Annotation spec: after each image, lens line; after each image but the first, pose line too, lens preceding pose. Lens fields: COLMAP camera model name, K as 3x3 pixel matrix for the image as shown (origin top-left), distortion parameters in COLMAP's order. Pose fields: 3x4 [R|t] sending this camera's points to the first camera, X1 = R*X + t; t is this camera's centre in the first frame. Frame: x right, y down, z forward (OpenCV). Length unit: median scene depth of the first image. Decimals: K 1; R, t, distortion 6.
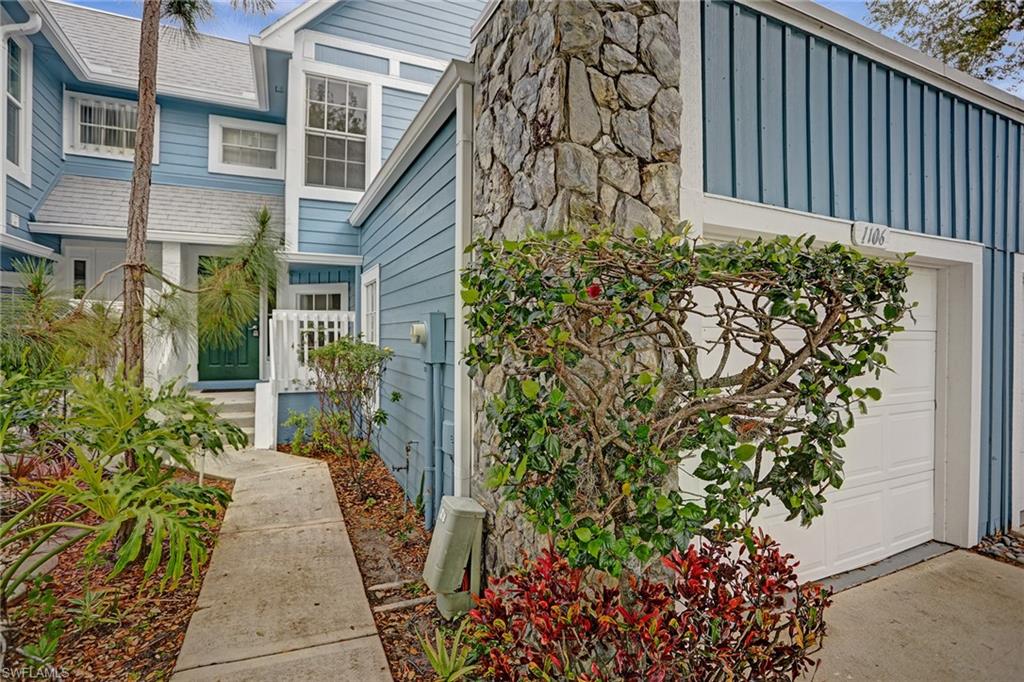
lens RADIAL K [[514.7, 0, 510.8], [0, 514.7, 338.2], [0, 0, 1]] dist [-0.067501, 0.030422]
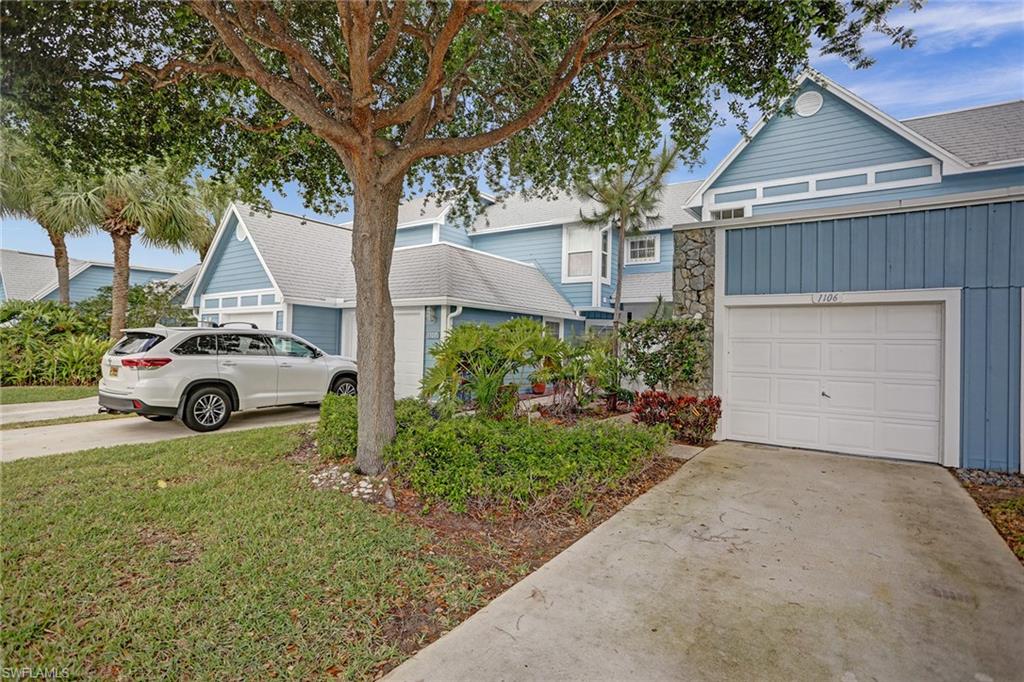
lens RADIAL K [[514.7, 0, 510.8], [0, 514.7, 338.2], [0, 0, 1]] dist [-0.067501, 0.030422]
pose [[0.504742, -0.009947, -0.863213, 0.952131], [-0.027053, 0.999260, -0.027333, 0.040511], [0.862846, 0.037149, 0.504100, -0.683164]]
